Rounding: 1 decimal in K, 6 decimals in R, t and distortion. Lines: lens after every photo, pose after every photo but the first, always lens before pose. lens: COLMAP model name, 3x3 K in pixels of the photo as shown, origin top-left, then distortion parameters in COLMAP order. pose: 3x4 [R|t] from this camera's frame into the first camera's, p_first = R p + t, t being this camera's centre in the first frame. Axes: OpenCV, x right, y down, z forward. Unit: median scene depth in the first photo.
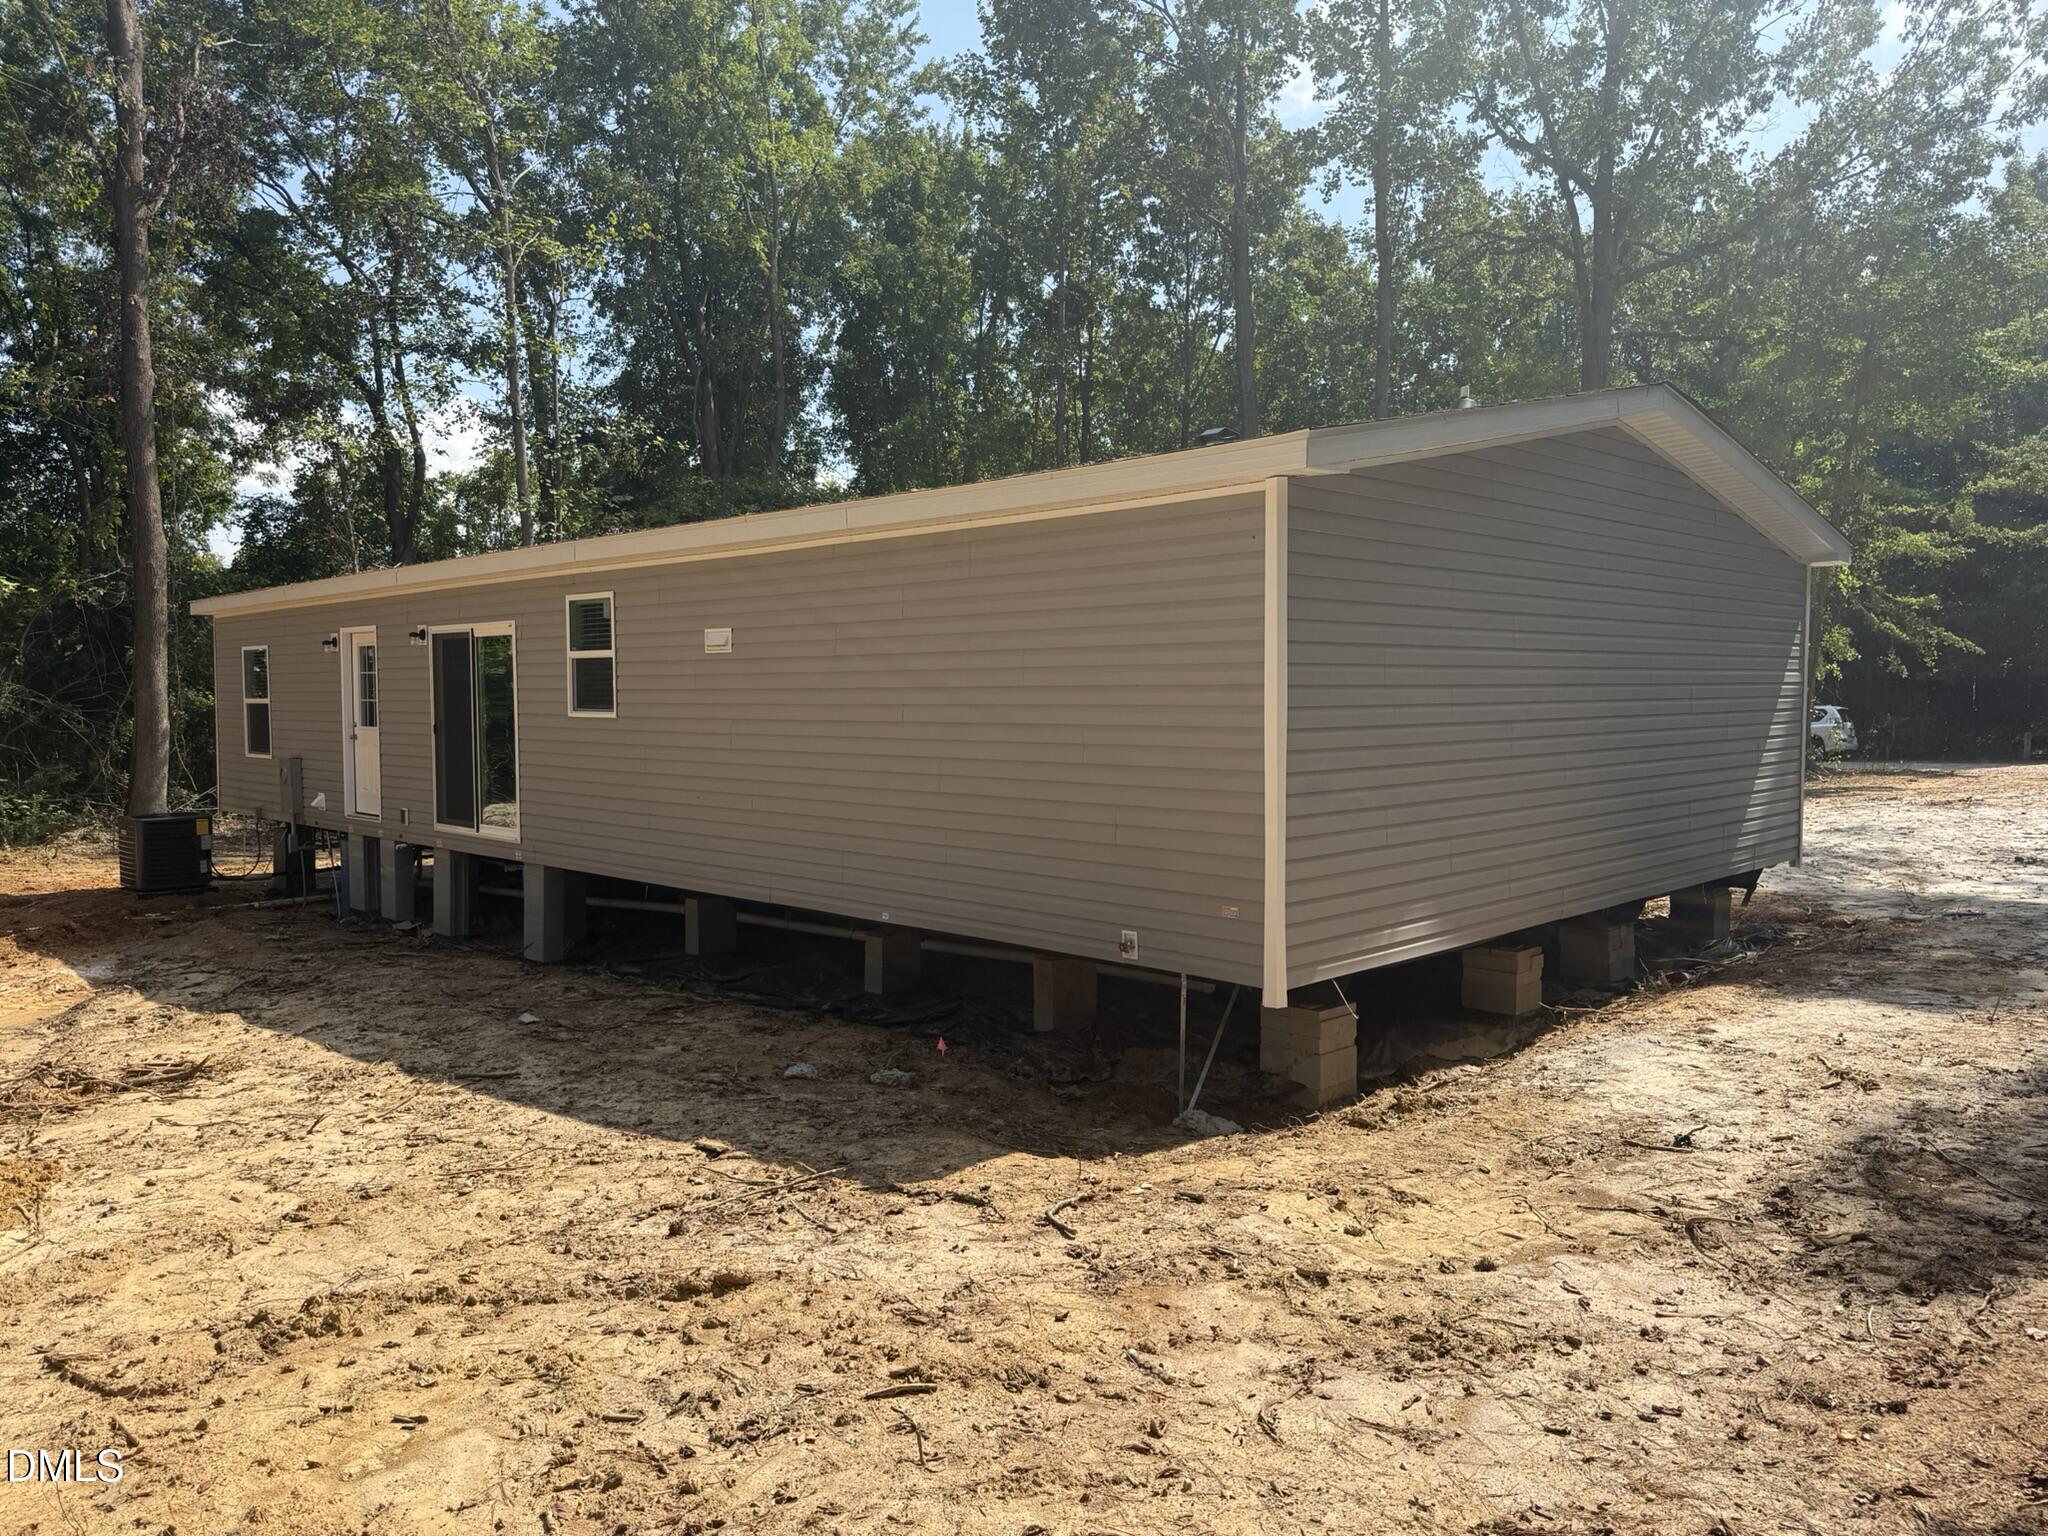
lens RADIAL K [[1474.3, 0, 1024.0], [0, 1474.3, 768.0], [0, 0, 1]] dist [0.000995, -0.001233]
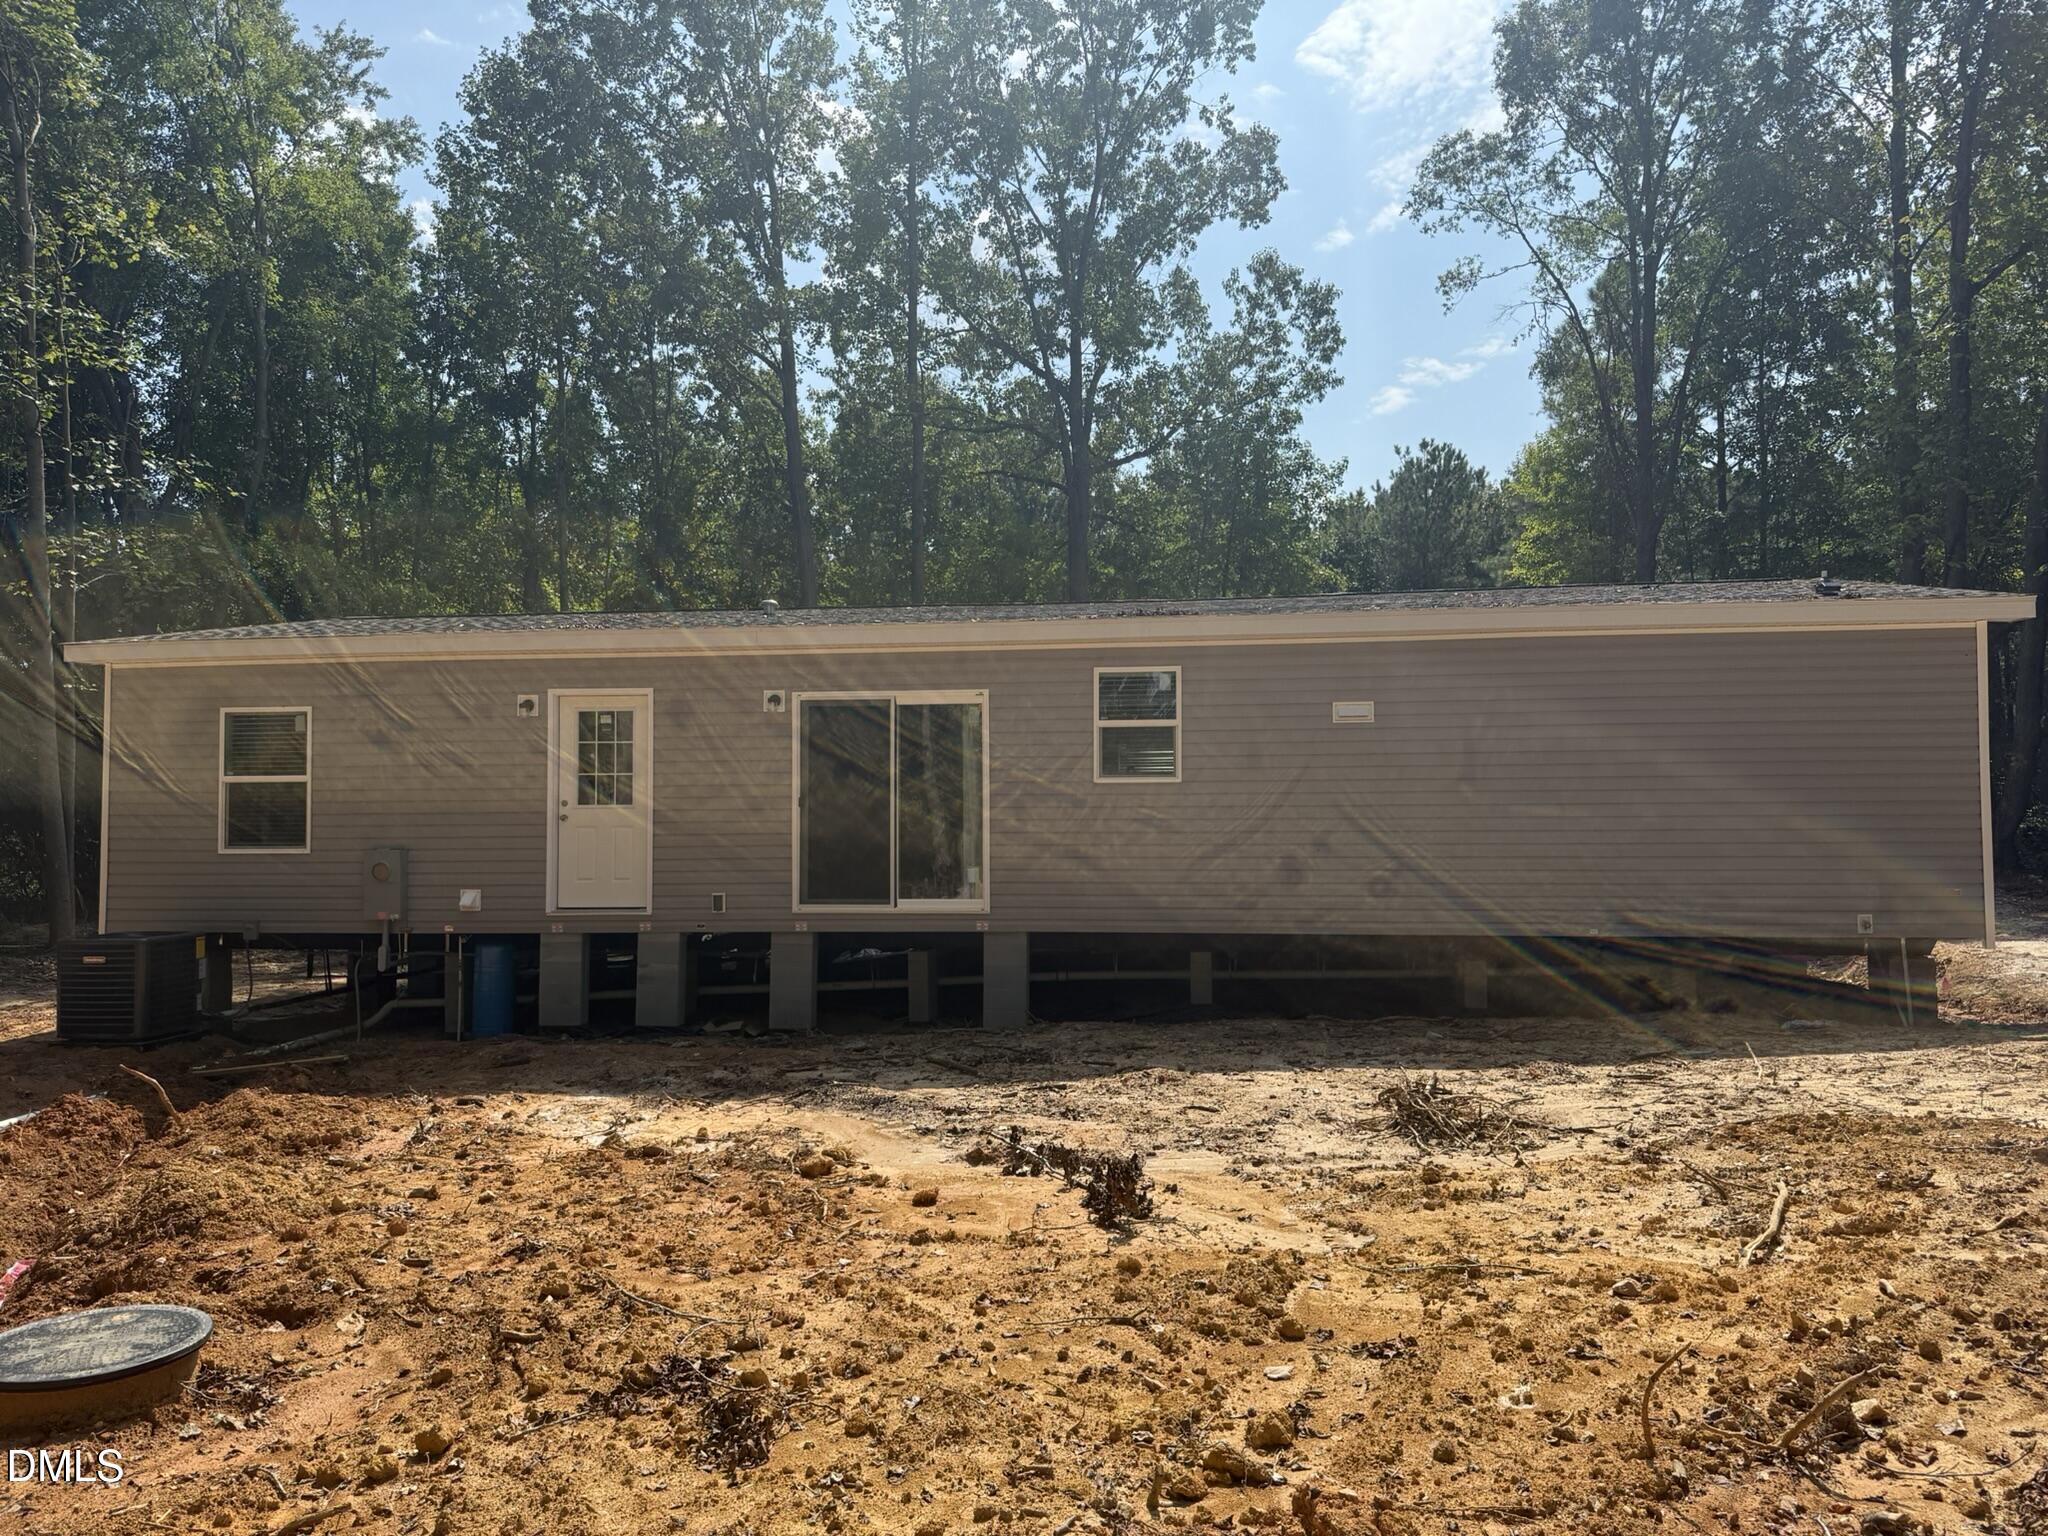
lens RADIAL K [[1474.3, 0, 1024.0], [0, 1474.3, 768.0], [0, 0, 1]] dist [0.000995, -0.001233]
pose [[0.776272, 0.022997, 0.629978, -0.912283], [0.036690, 0.995992, -0.081569, 0.034295], [-0.629329, 0.086433, 0.772317, 0.206082]]
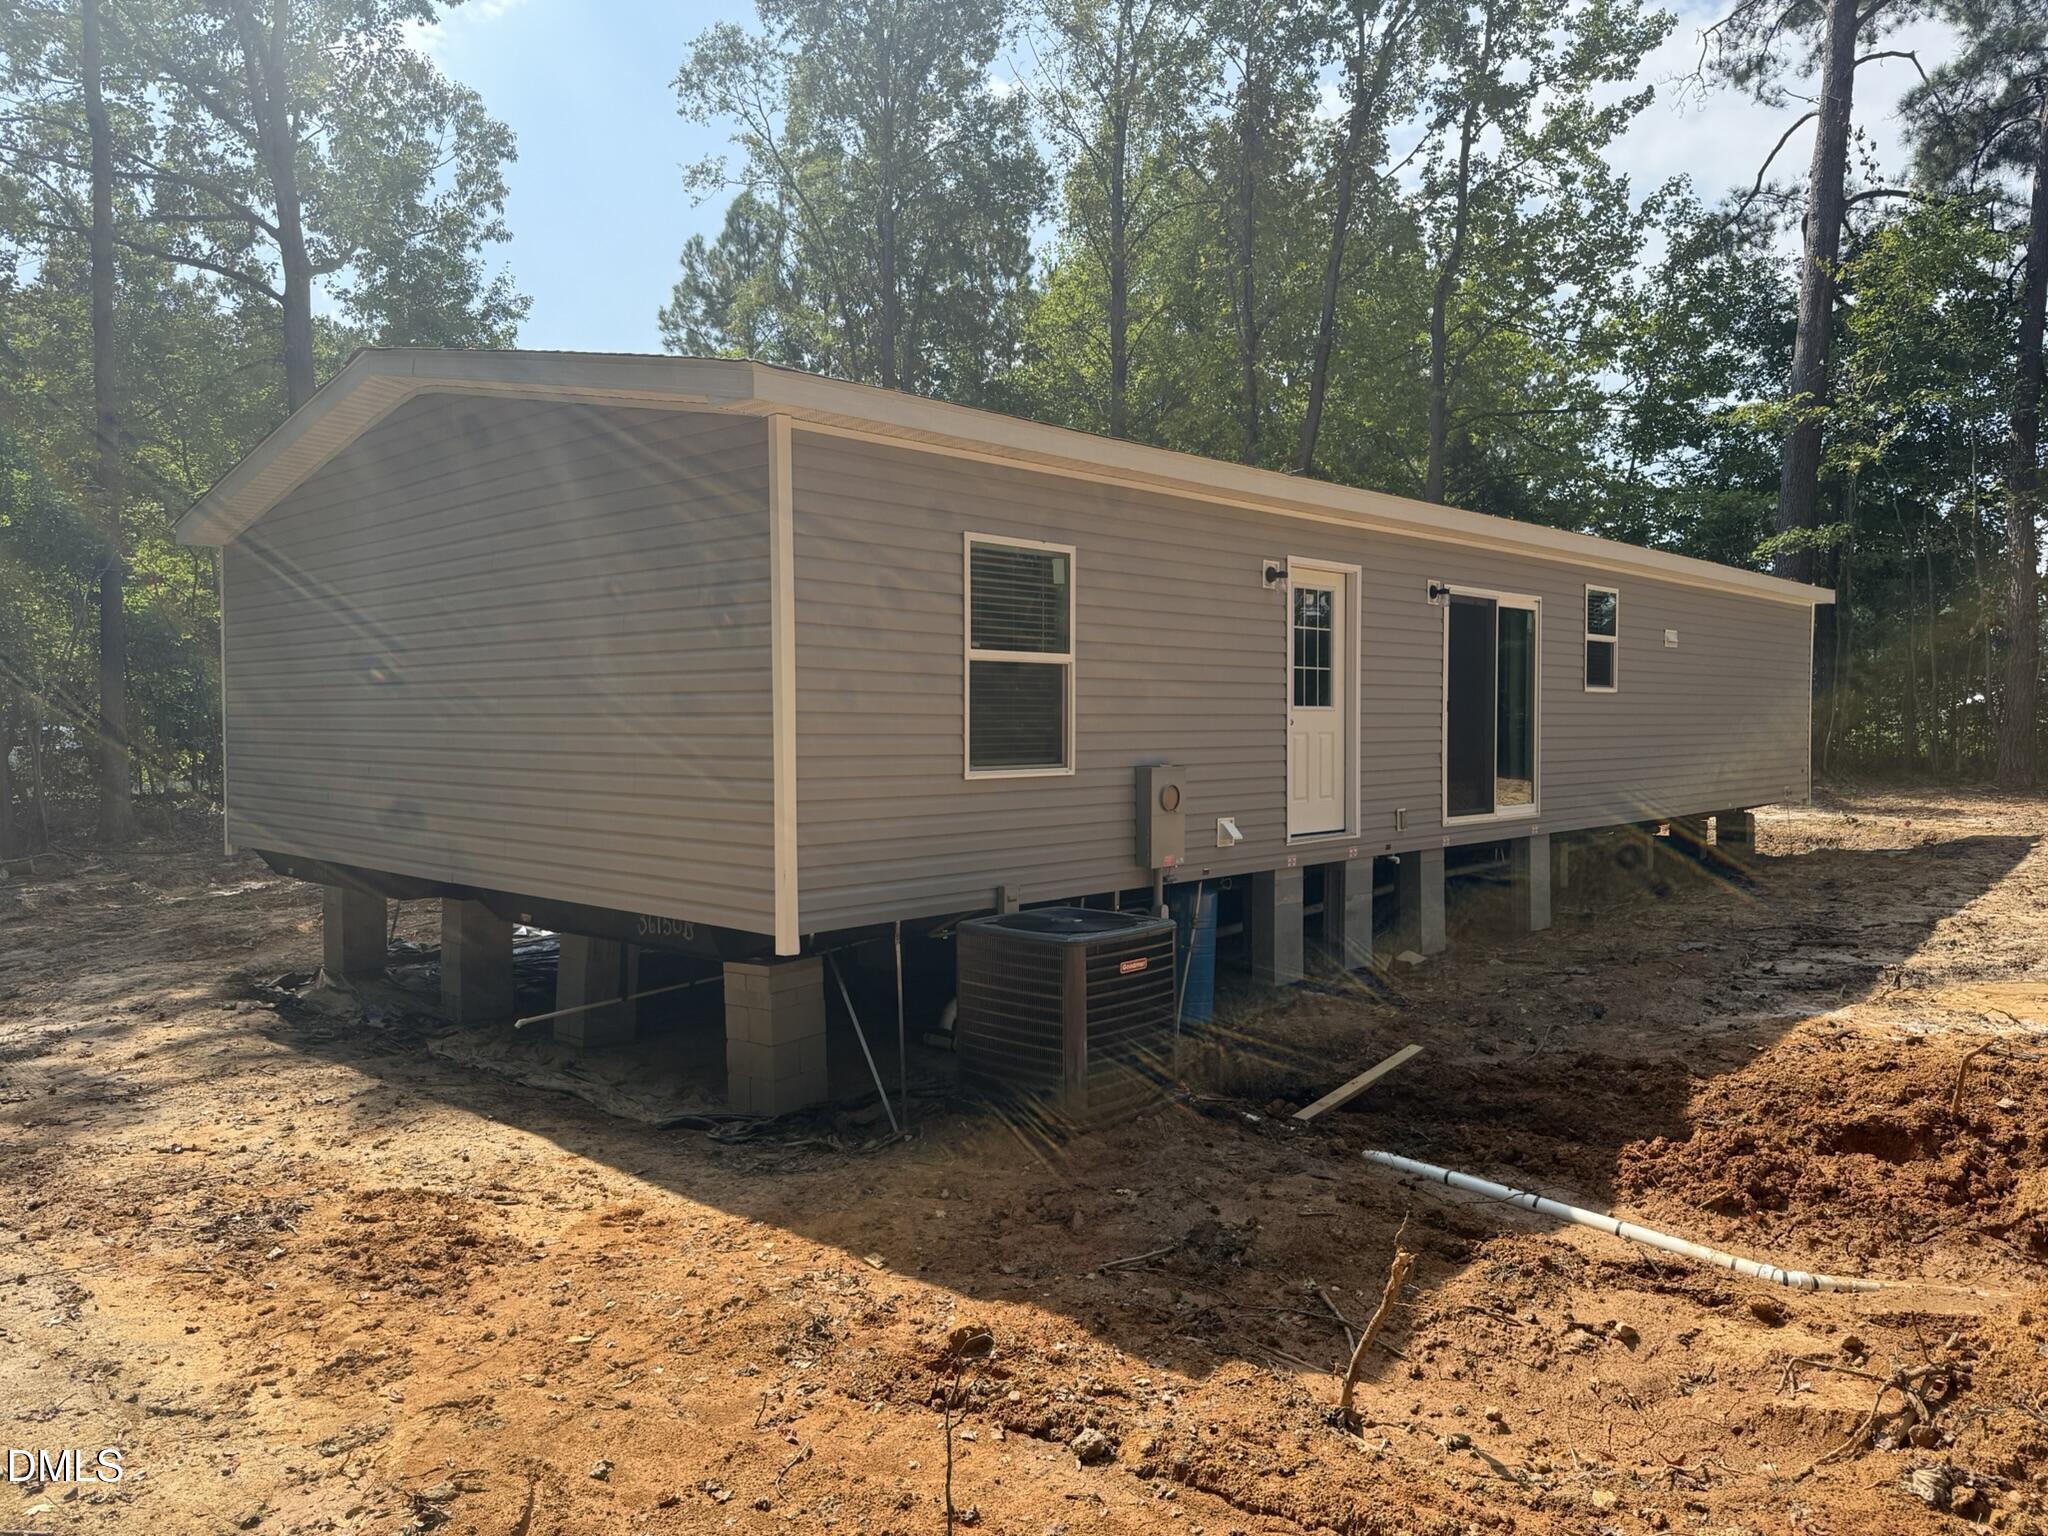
lens RADIAL K [[1474.3, 0, 1024.0], [0, 1474.3, 768.0], [0, 0, 1]] dist [0.000995, -0.001233]
pose [[-0.011666, -0.023427, 0.999657, -1.296997], [0.061792, 0.997798, 0.024105, -0.027227], [-0.998021, 0.062052, -0.010193, 1.309223]]
